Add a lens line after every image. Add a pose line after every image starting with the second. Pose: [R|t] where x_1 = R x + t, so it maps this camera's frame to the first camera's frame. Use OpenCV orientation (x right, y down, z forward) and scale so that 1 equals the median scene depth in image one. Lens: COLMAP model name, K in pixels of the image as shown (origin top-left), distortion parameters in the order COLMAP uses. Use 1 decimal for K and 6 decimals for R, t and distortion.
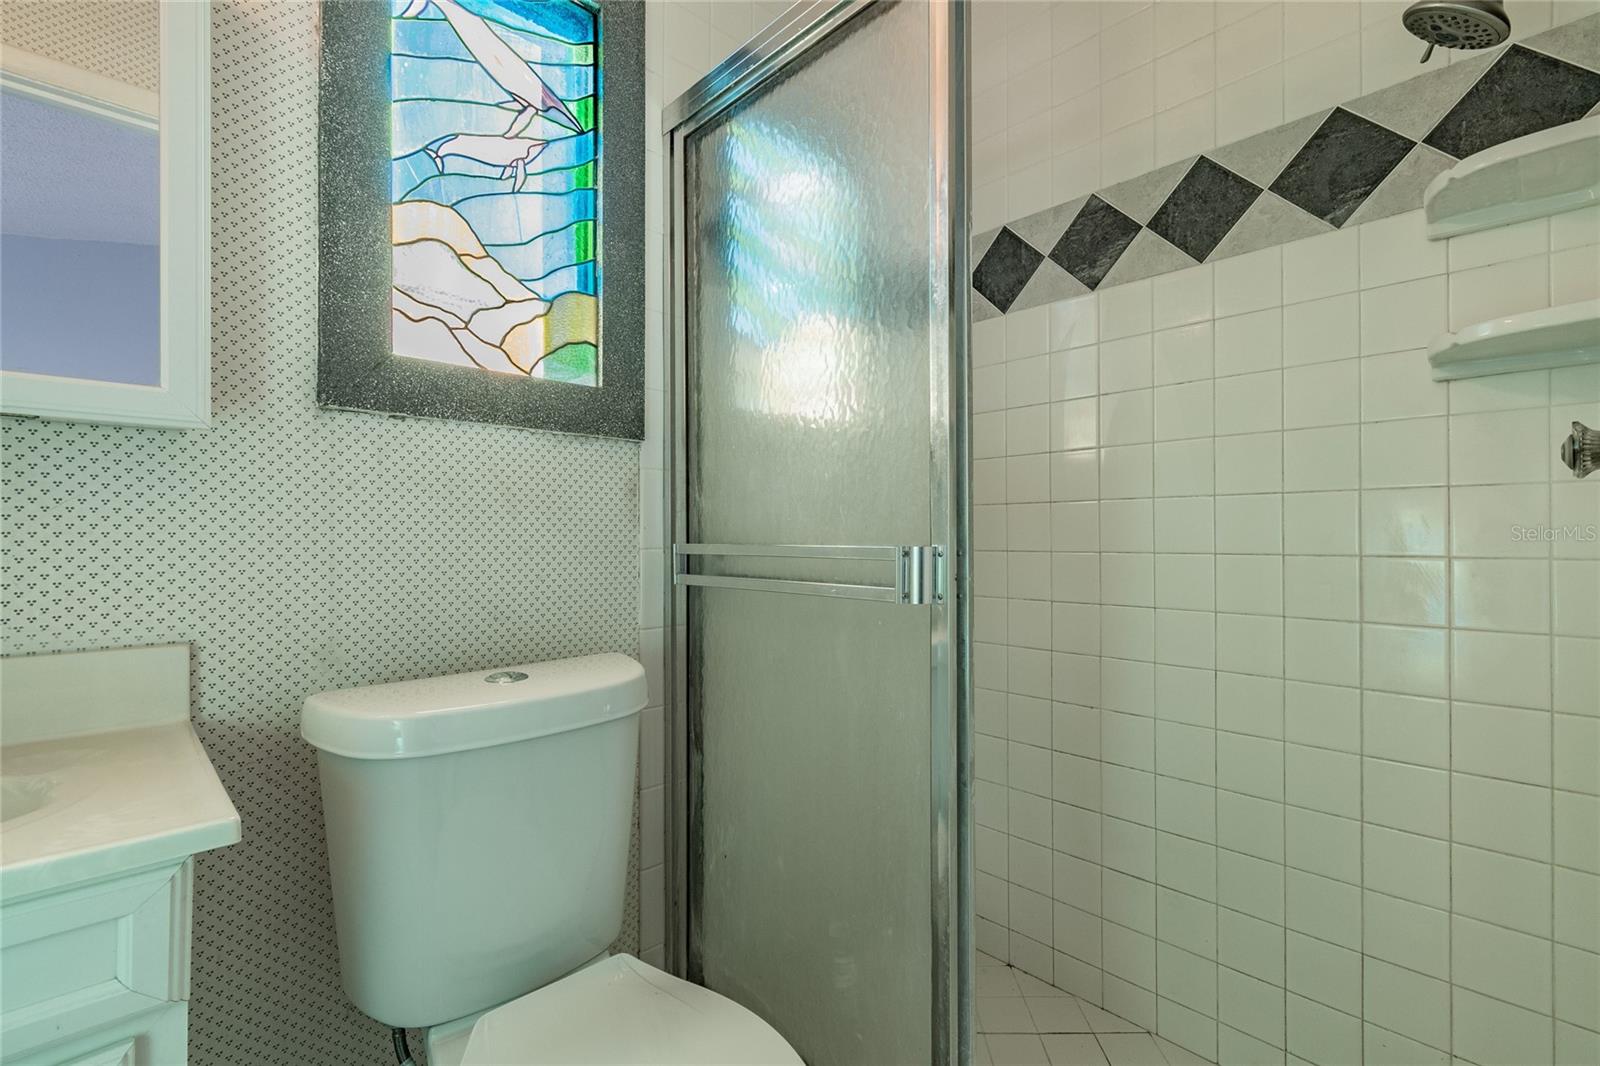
lens RADIAL K [[706.2, 0, 811.7], [0, 706.2, 537.1], [0, 0, 1]] dist [-0.000400, -0.000353]
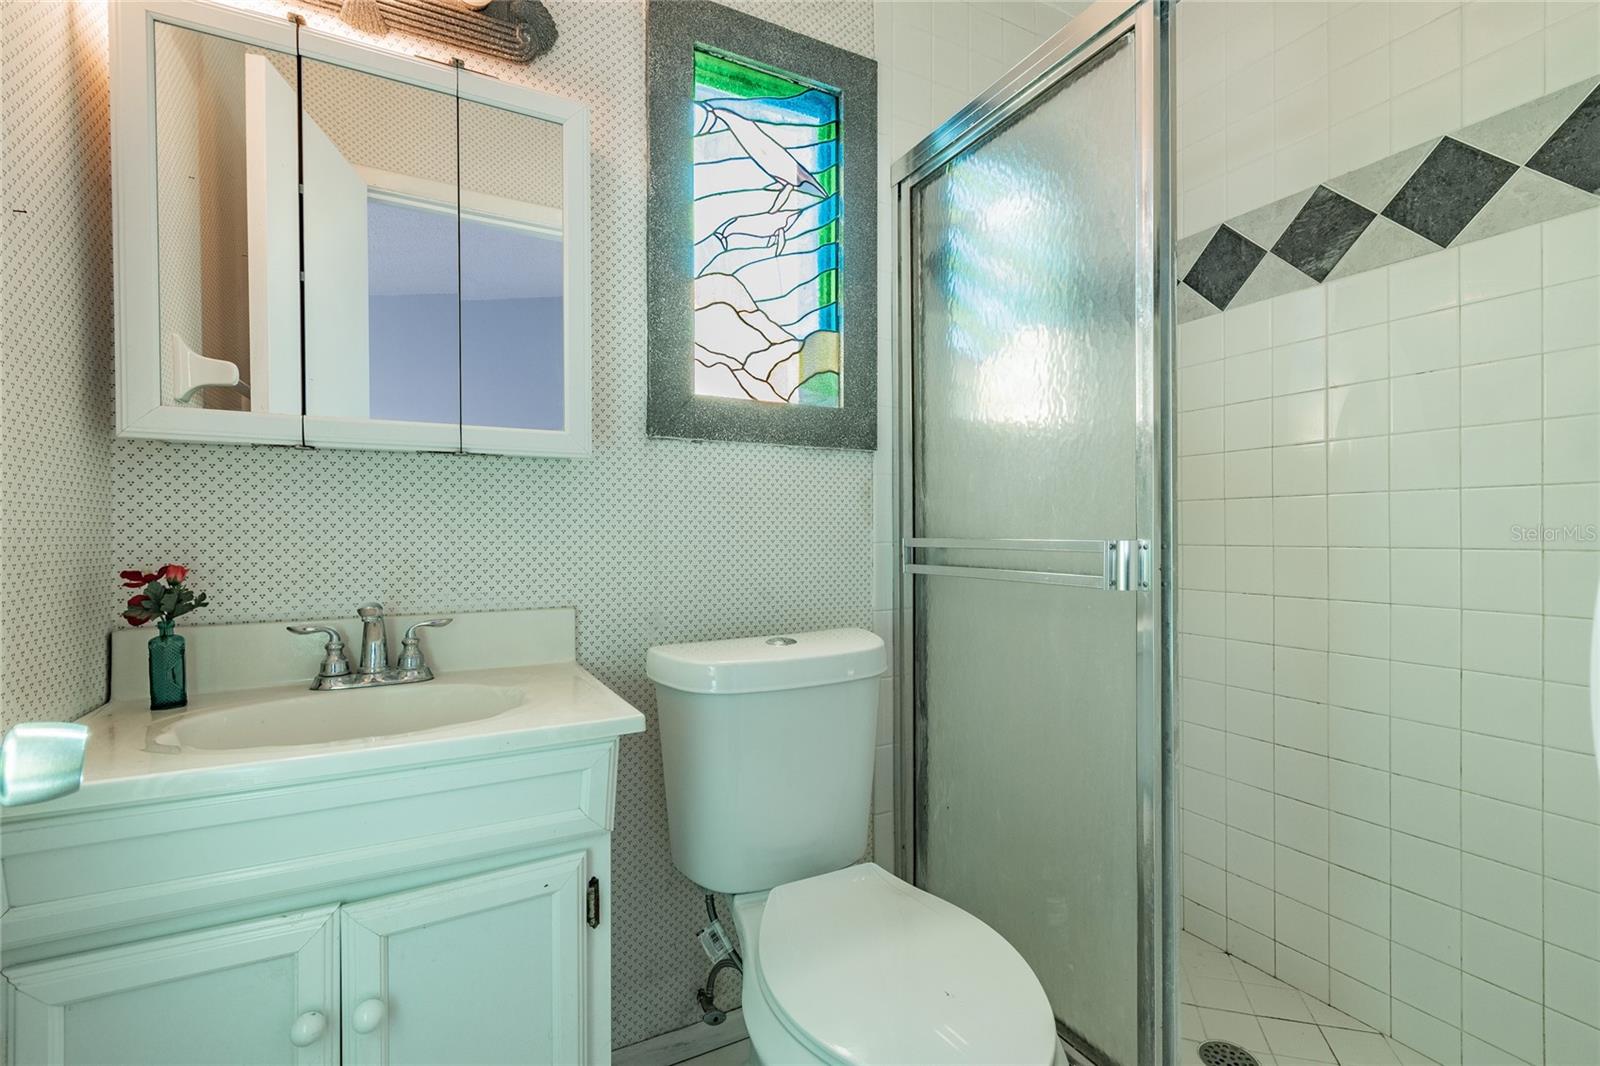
lens RADIAL K [[706.2, 0, 818.0], [0, 706.2, 536.5], [0, 0, 1]] dist [-0.000400, -0.000353]
pose [[0.961853, -0.000570, -0.273566, -0.010888], [0.002541, 0.999973, 0.006850, -0.001981], [0.273555, -0.007284, 0.961829, -0.181369]]
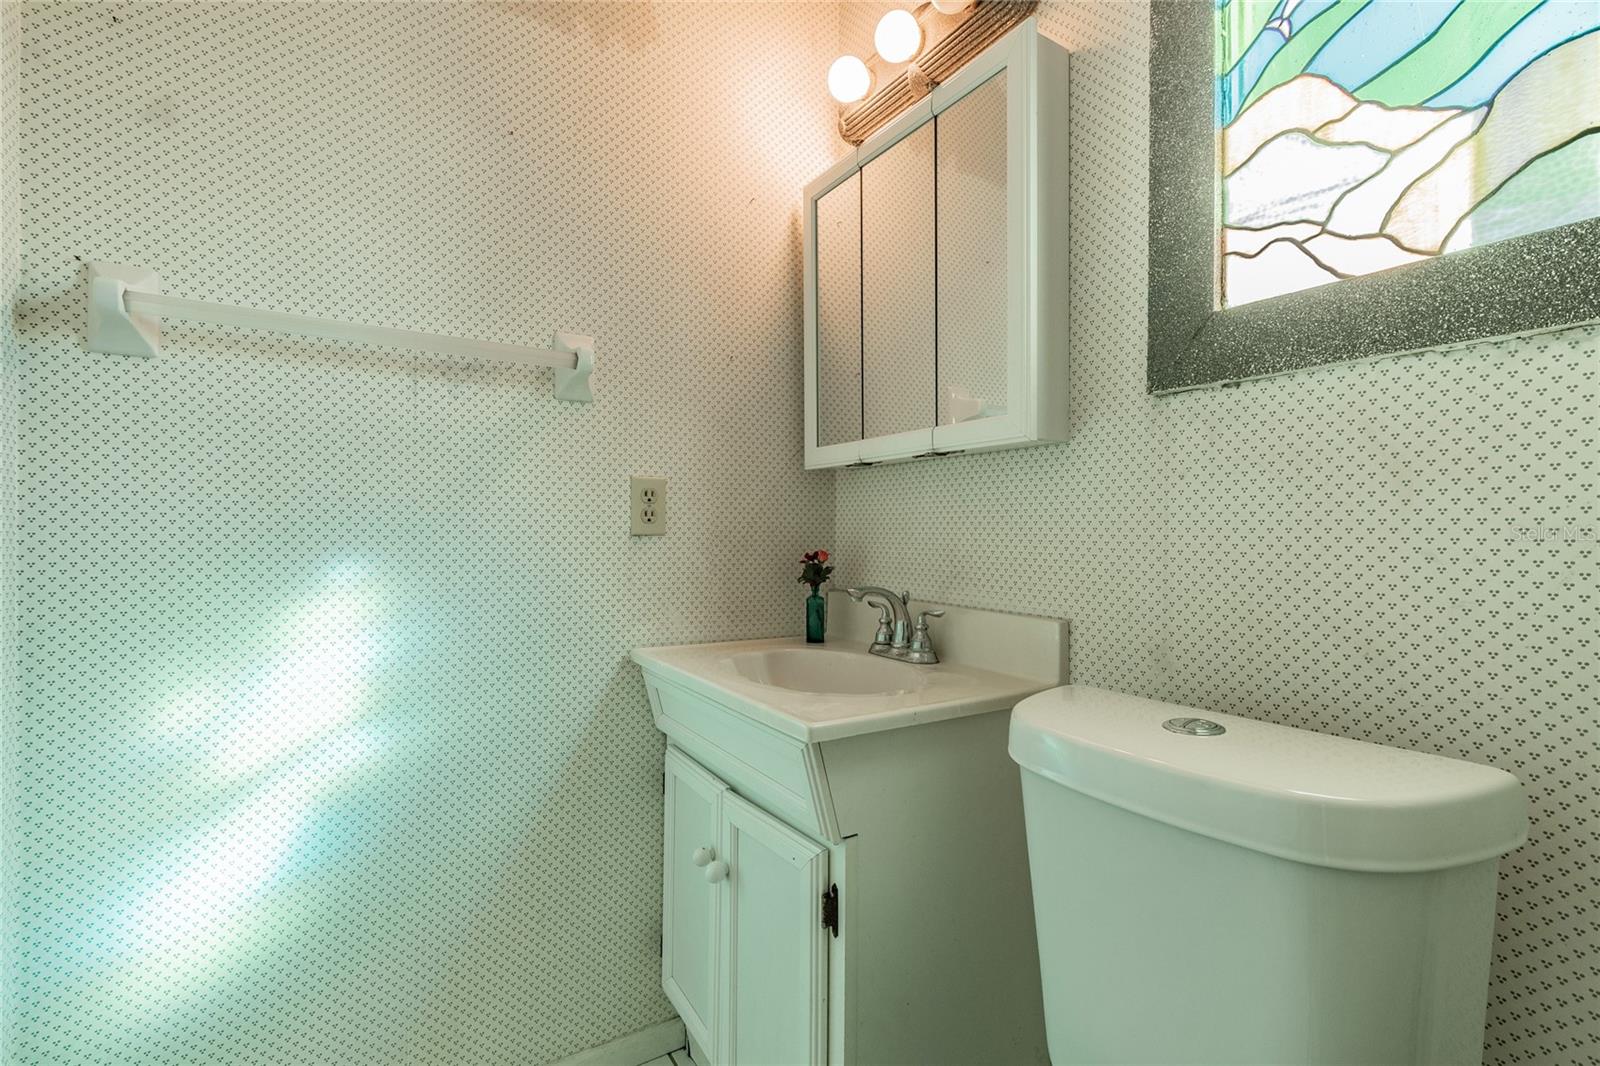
lens RADIAL K [[706.2, 0, 796.8], [0, 706.2, 537.7], [0, 0, 1]] dist [-0.000400, -0.000353]
pose [[-0.198197, 0.009297, -0.980118, 0.283391], [-0.002688, 0.999946, 0.010029, -0.000223], [0.980159, 0.004622, -0.198161, 0.604145]]
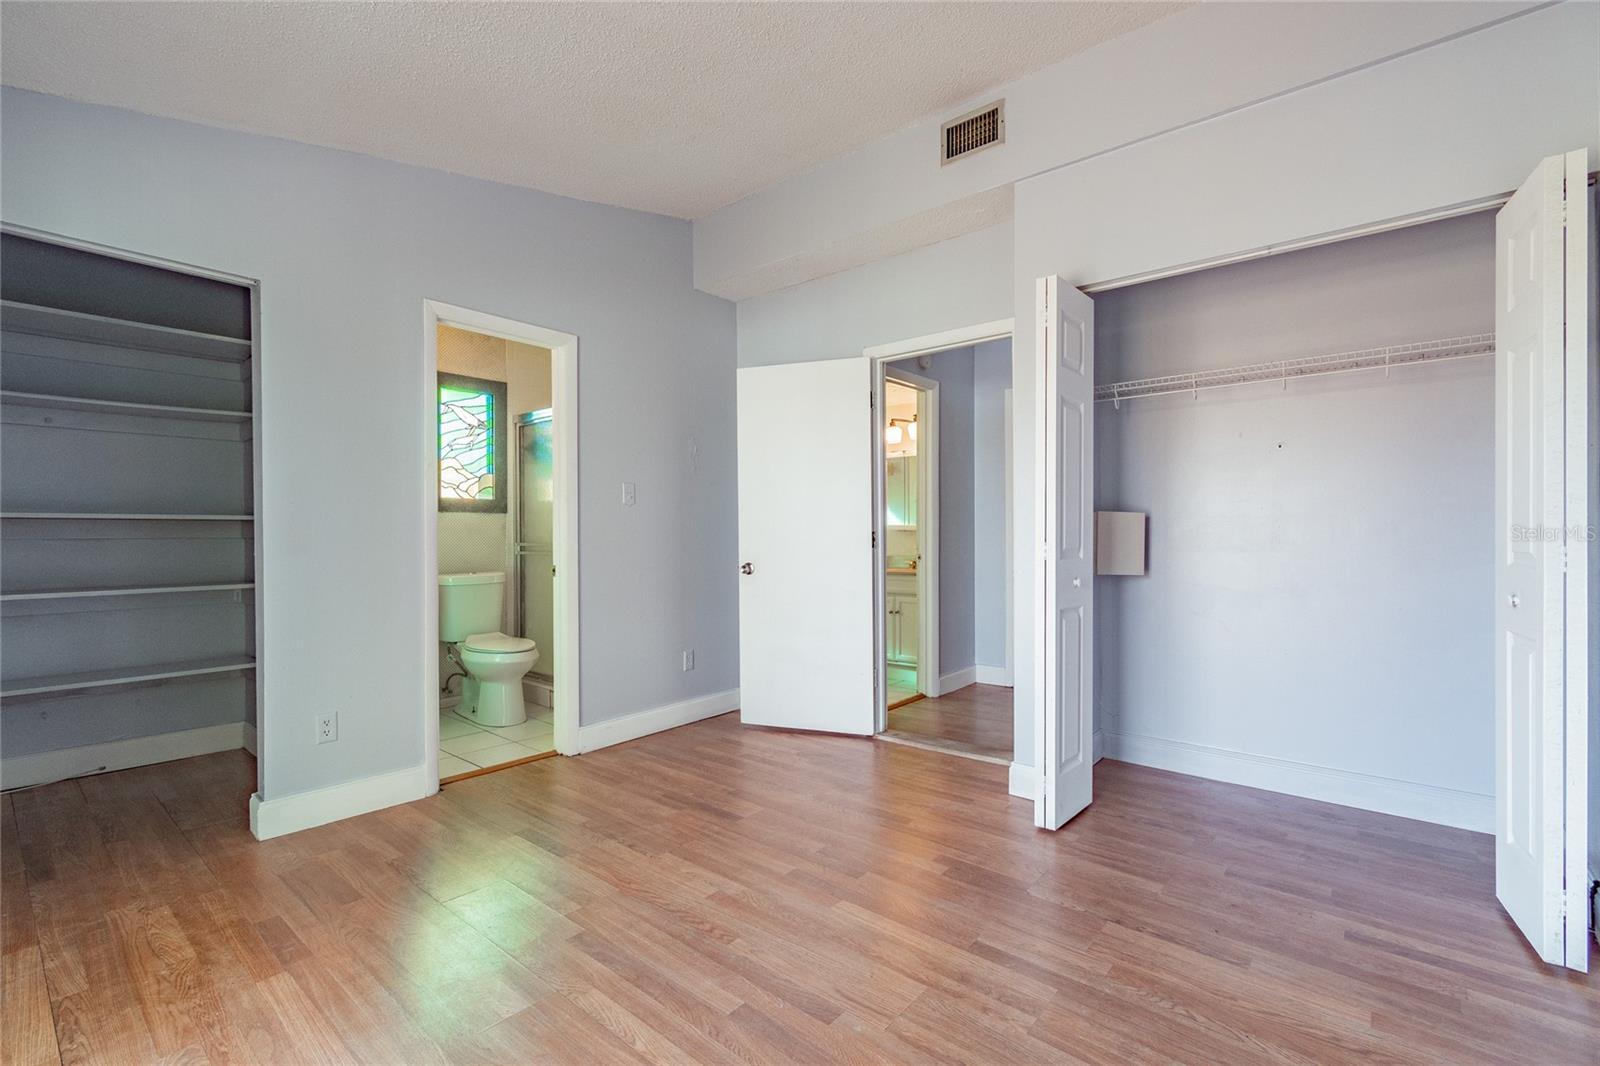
lens RADIAL K [[706.2, 0, 798.7], [0, 706.2, 533.1], [0, 0, 1]] dist [-0.000400, -0.000353]
pose [[0.994217, -0.003466, 0.107335, 0.920724], [0.003141, 0.999990, 0.003190, -0.051004], [-0.107345, -0.002835, 0.994218, -2.949167]]
